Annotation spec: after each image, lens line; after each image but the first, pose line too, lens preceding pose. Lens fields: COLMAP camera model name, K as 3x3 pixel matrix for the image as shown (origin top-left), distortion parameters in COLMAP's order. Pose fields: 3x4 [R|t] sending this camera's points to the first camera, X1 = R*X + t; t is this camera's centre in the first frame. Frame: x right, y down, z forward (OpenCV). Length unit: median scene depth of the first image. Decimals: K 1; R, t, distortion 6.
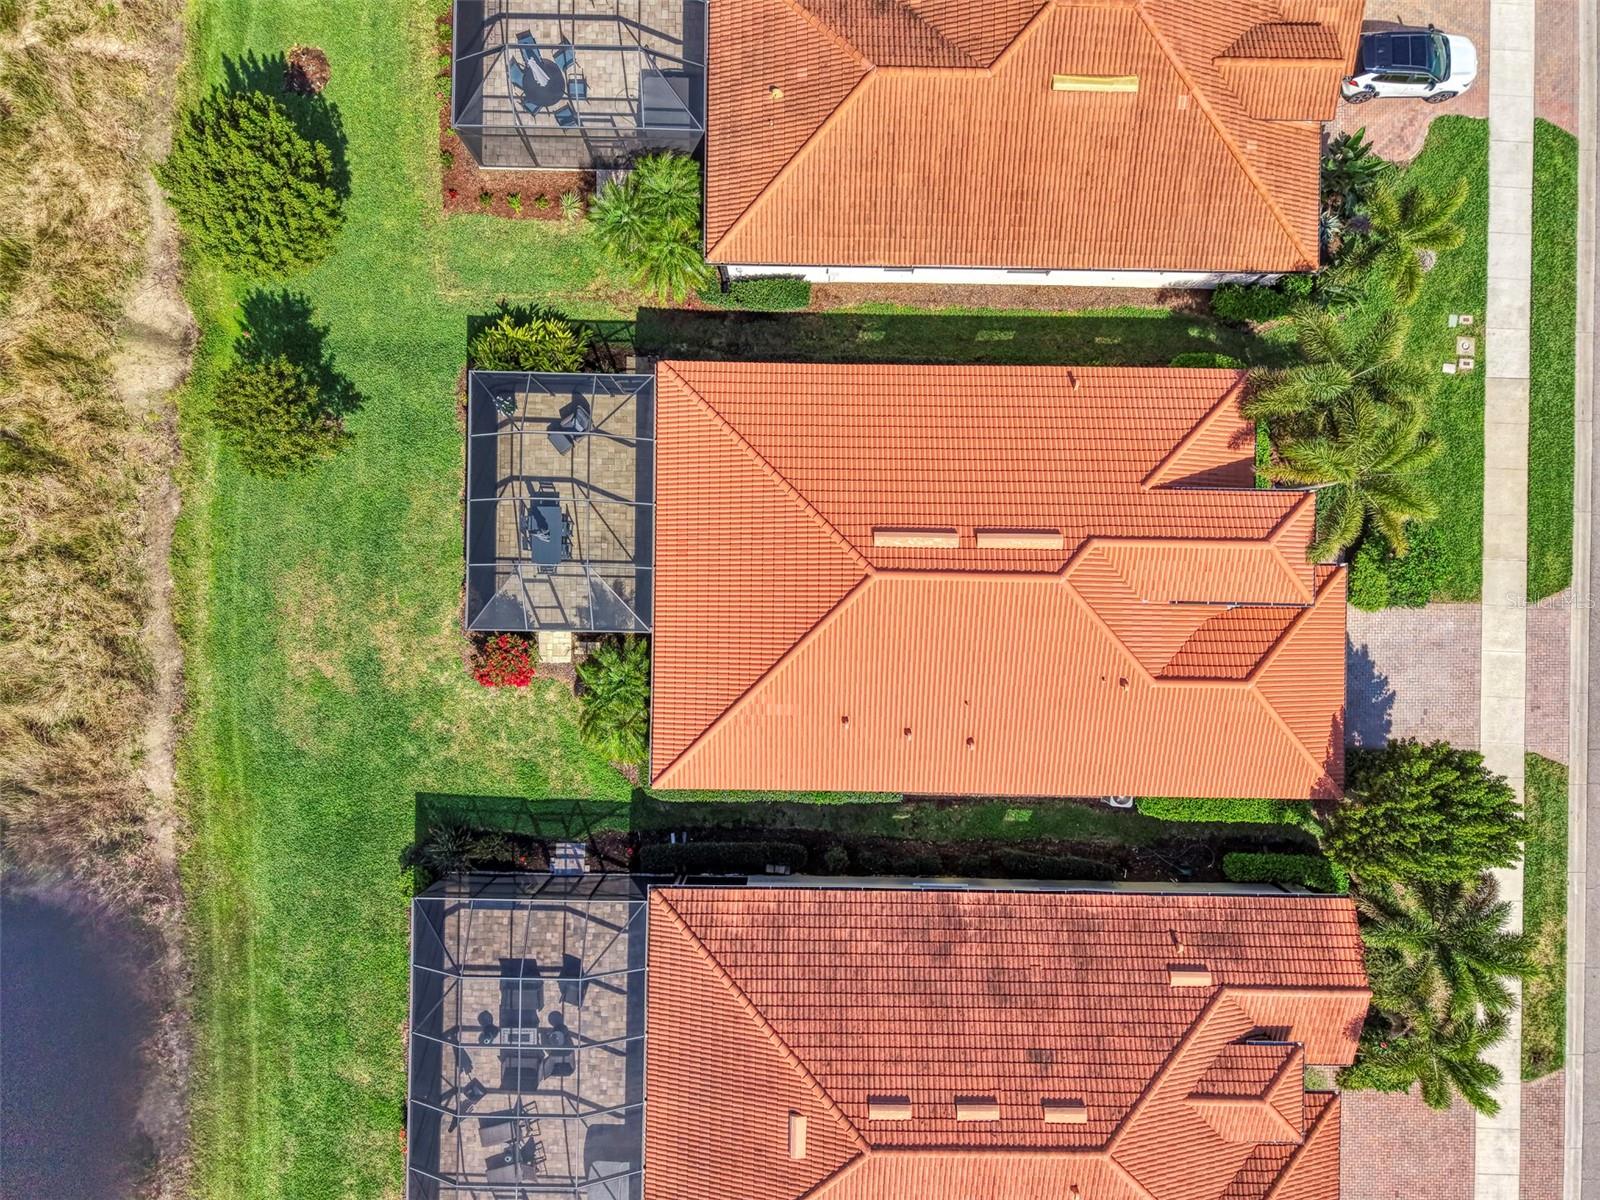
lens RADIAL K [[1108.2, 0, 800.0], [0, 1108.2, 600.0], [0, 0, 1]] dist [0.002159, 0.004755]
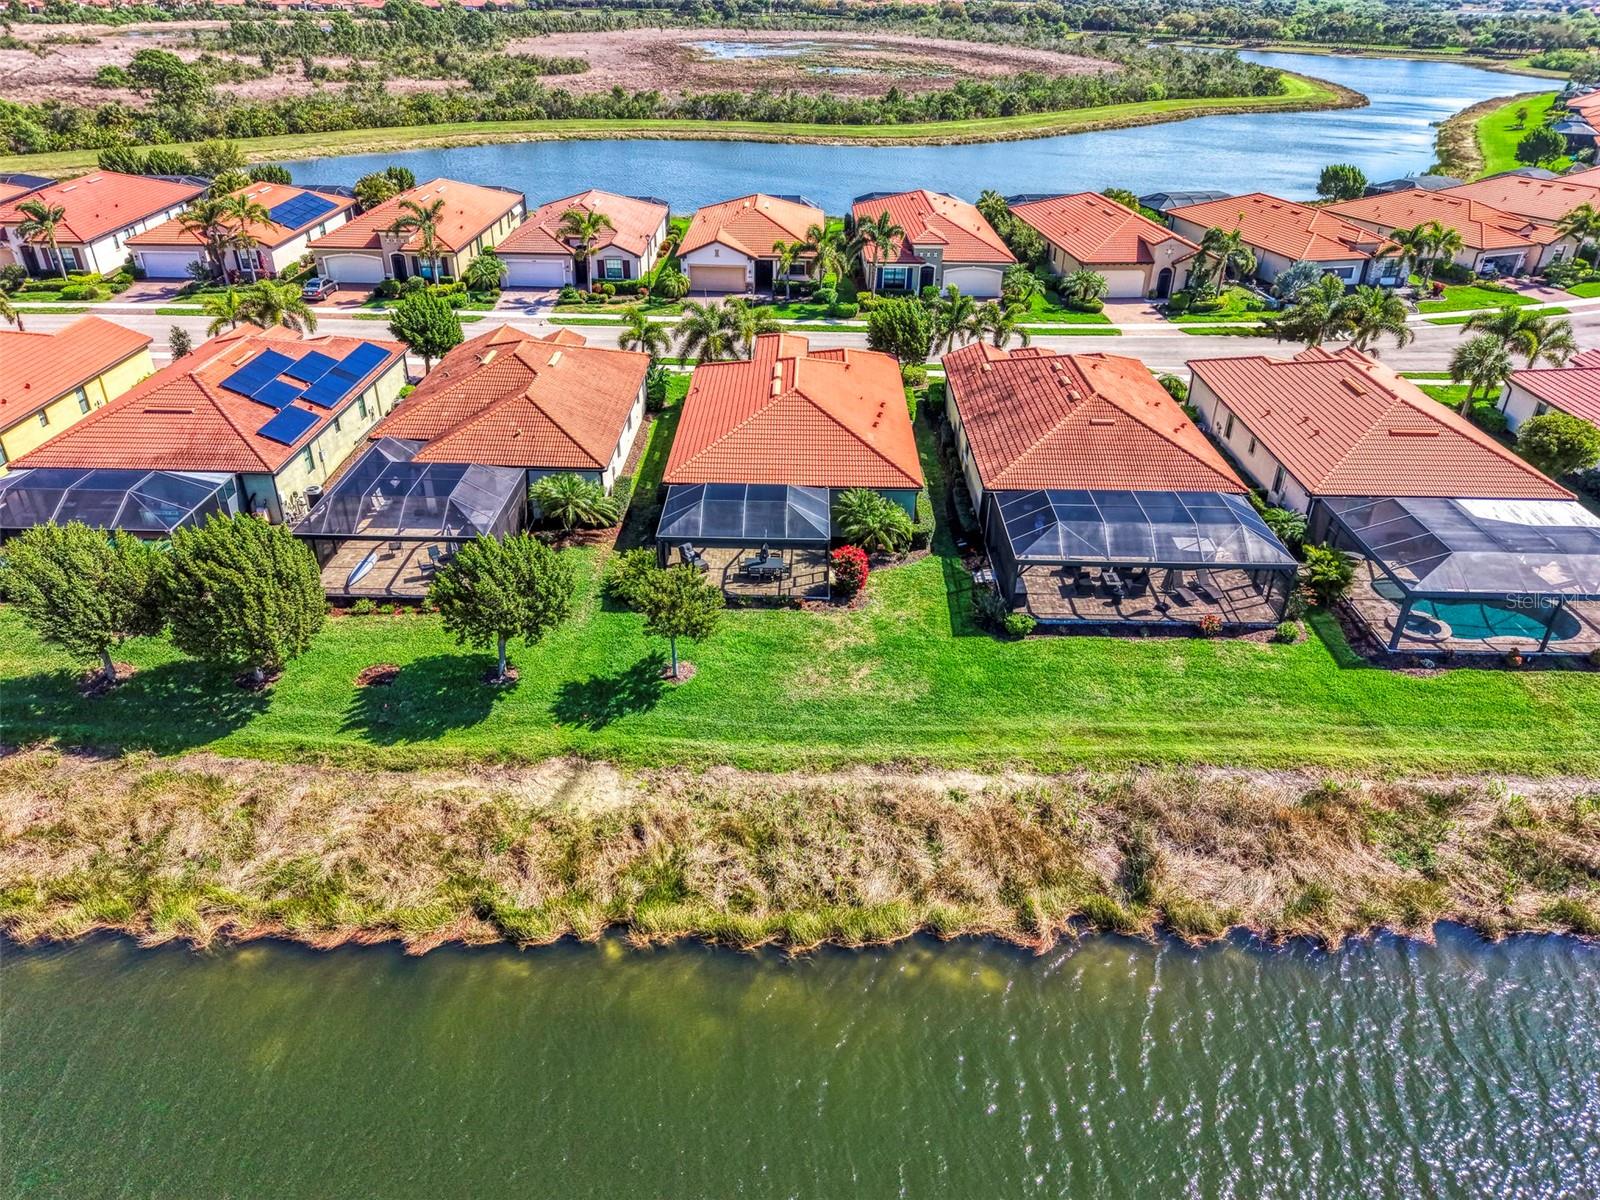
lens RADIAL K [[1095.6, 0, 800.0], [0, 1095.6, 600.0], [0, 0, 1]] dist [0.032811, -0.038723]
pose [[-0.004588, -0.502204, 0.864737, -1.469163], [0.999630, 0.020890, 0.017435, -0.034468], [-0.026820, 0.864497, 0.501922, 0.307053]]
